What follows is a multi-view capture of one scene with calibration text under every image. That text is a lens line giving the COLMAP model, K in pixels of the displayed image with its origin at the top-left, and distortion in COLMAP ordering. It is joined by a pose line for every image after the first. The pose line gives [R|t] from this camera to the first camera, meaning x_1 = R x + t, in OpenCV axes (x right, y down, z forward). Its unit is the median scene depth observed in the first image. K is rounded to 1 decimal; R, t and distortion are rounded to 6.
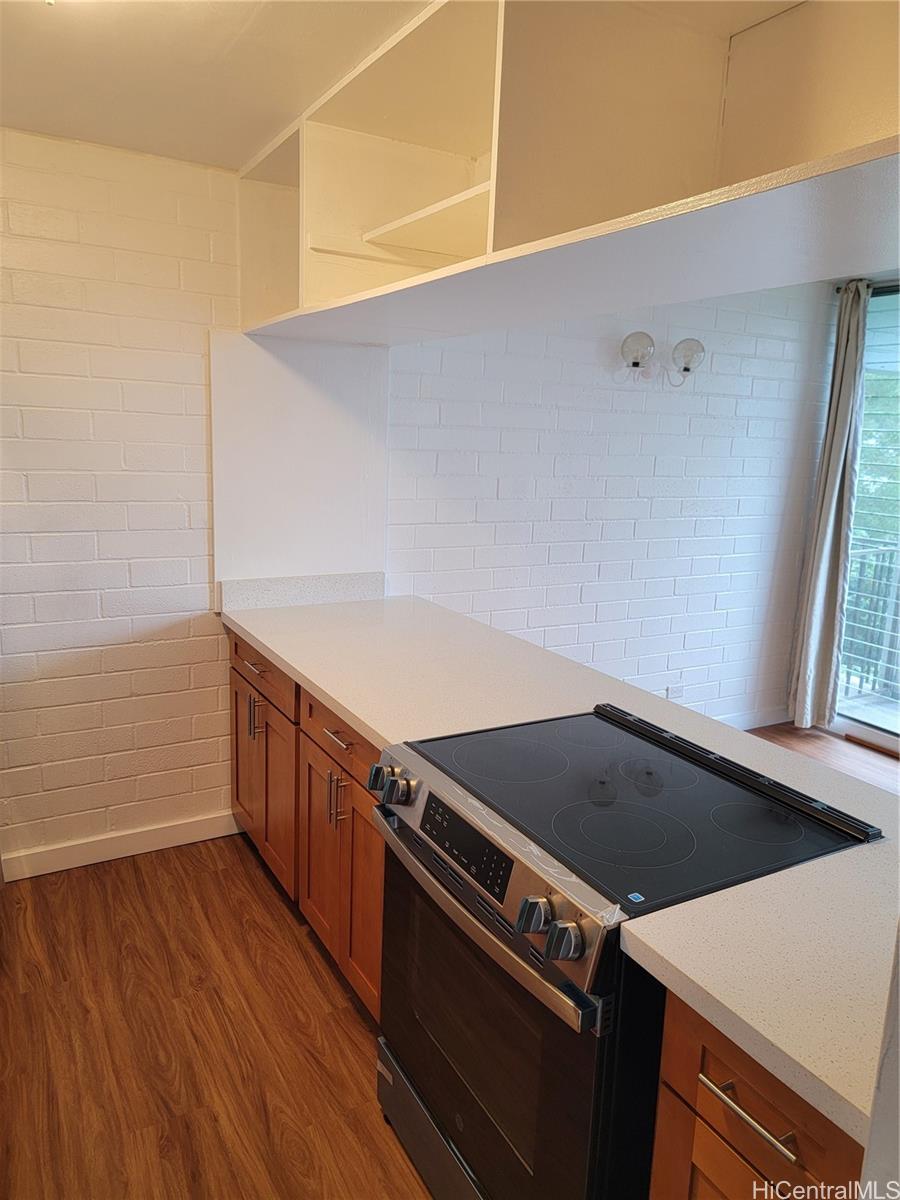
lens RADIAL K [[829.0, 0, 450.0], [0, 829.0, 600.0], [0, 0, 1]] dist [0.080283, -0.068273]
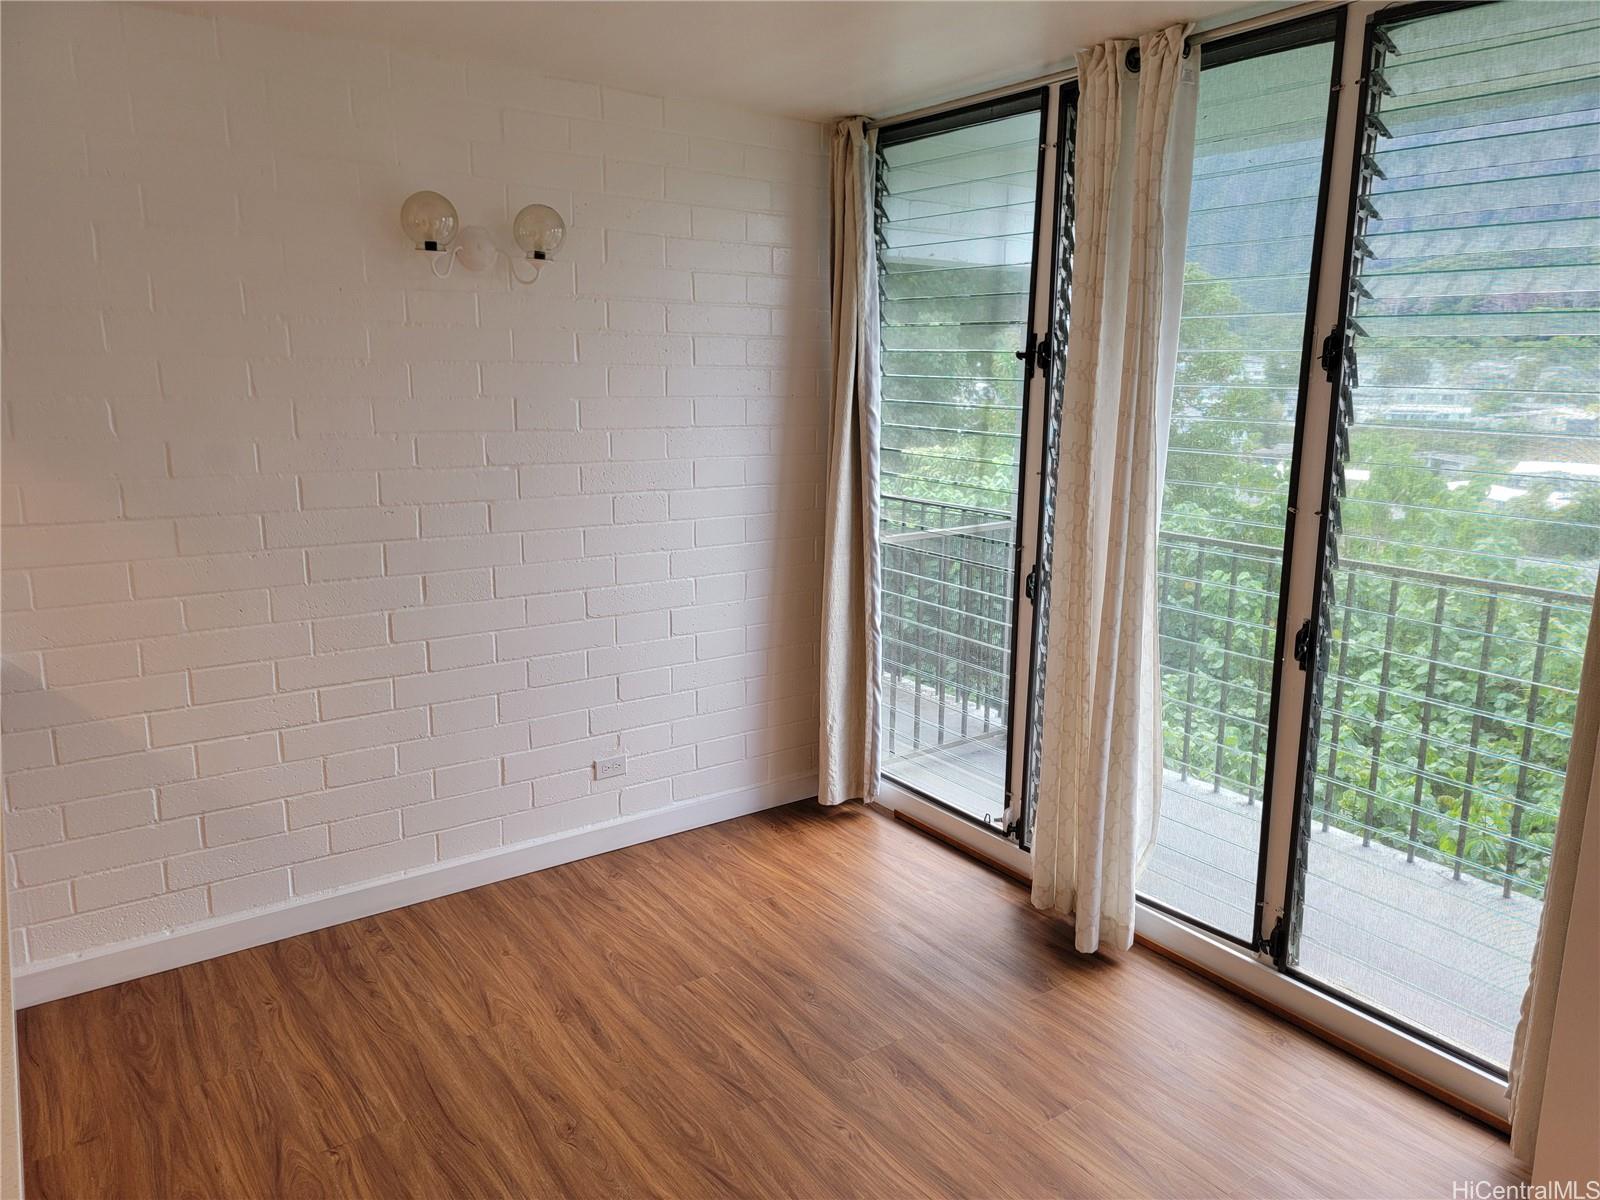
lens RADIAL K [[1082.4, 0, 815.8], [0, 1082.4, 599.0], [0, 0, 1]] dist [0.062894, -0.066709]
pose [[0.994629, -0.047270, 0.092081, 0.348571], [0.046301, 0.998848, 0.012632, -0.021187], [-0.092572, -0.008301, 0.995671, 0.159888]]
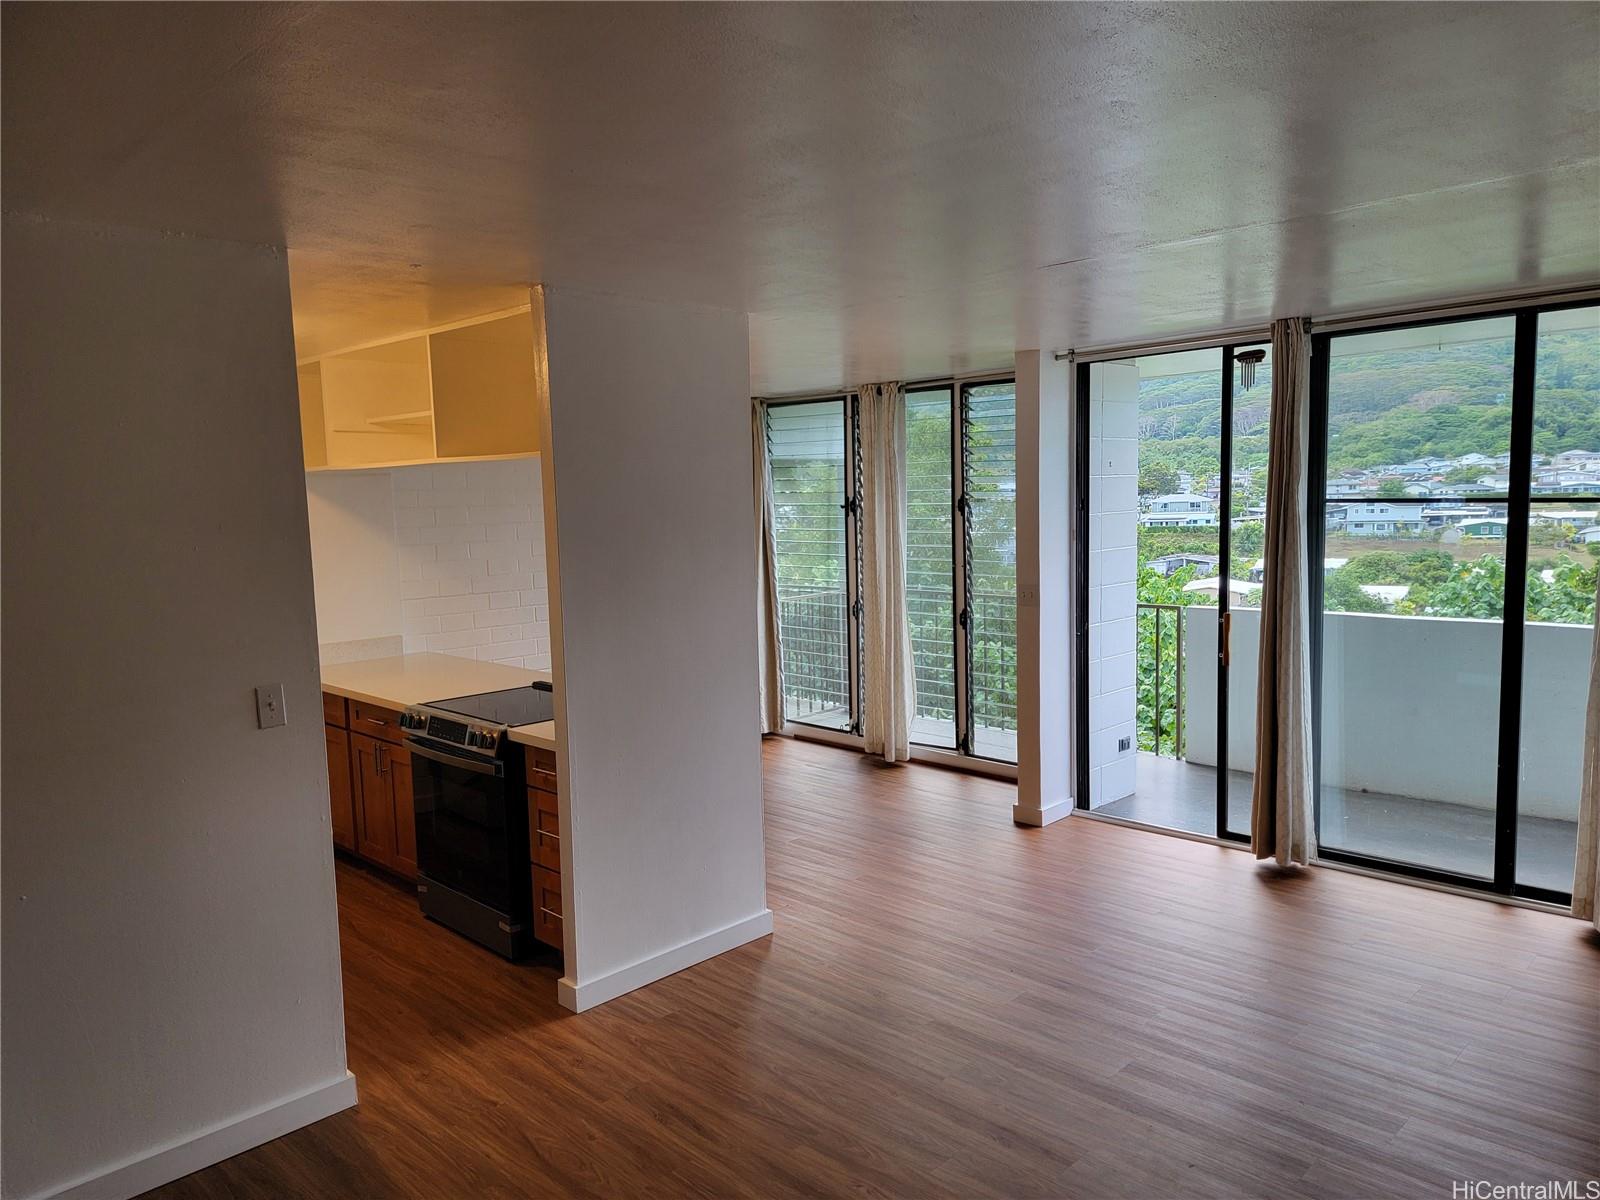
lens RADIAL K [[1105.3, 0, 806.7], [0, 1105.3, 621.0], [0, 0, 1]] dist [0.080283, -0.068273]
pose [[0.961145, -0.091316, 0.260501, 0.062385], [0.112795, 0.991240, -0.068699, 0.107892], [-0.251946, 0.095413, 0.963026, -0.687553]]
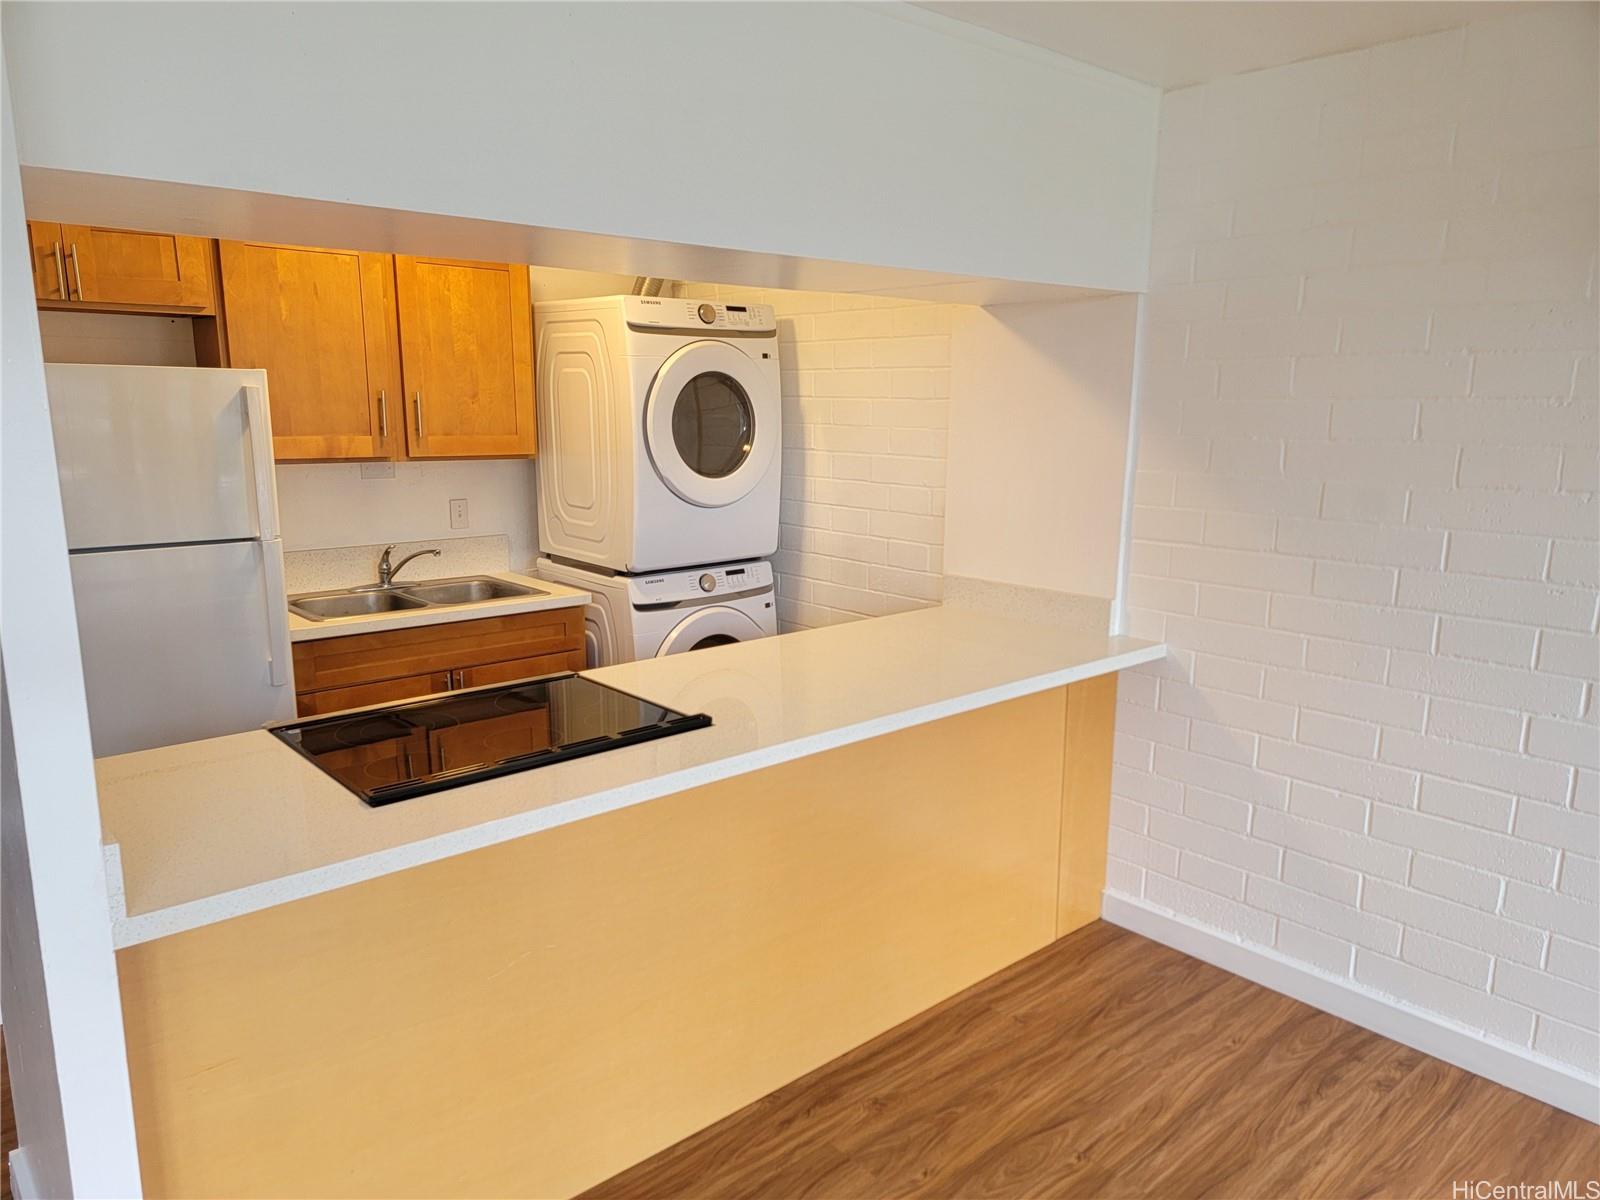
lens RADIAL K [[1105.3, 0, 806.7], [0, 1105.3, 621.0], [0, 0, 1]] dist [0.080283, -0.068273]
pose [[0.194943, 0.156450, -0.968257, 0.636712], [-0.195831, 0.973528, 0.117874, -0.061203], [0.961066, 0.166636, 0.220420, 0.410720]]
